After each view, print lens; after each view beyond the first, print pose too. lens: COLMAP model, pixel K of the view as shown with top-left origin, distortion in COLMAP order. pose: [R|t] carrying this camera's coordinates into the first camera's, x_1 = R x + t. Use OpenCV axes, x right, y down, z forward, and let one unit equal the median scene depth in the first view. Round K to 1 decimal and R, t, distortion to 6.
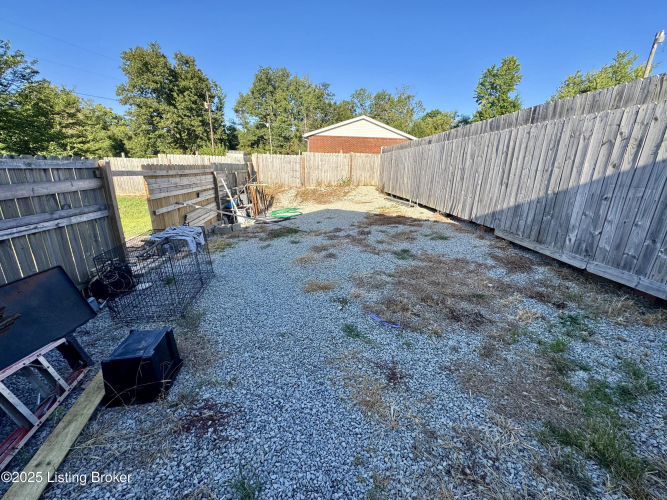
lens RADIAL K [[269.3, 0, 334.5], [0, 269.3, 248.4], [0, 0, 1]] dist [-0.000706, -0.000055]
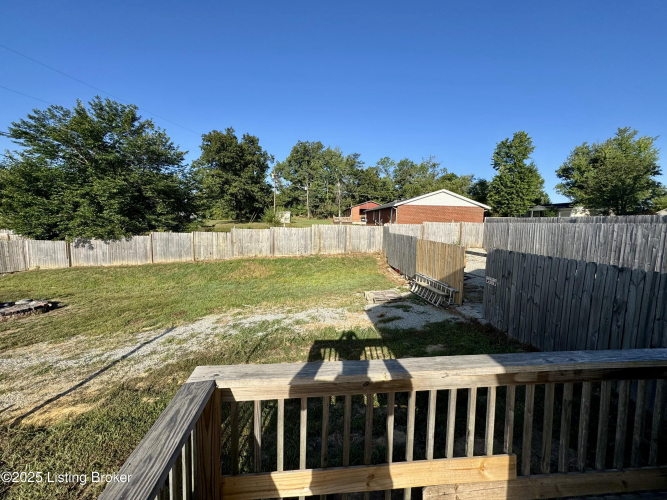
lens RADIAL K [[269.3, 0, 331.6], [0, 269.3, 248.9], [0, 0, 1]] dist [-0.000706, -0.000055]
pose [[0.999769, -0.003337, -0.021228, -0.130508], [-0.000758, 0.981774, -0.190051, 0.000271], [0.021475, 0.190023, 0.981545, -0.052002]]
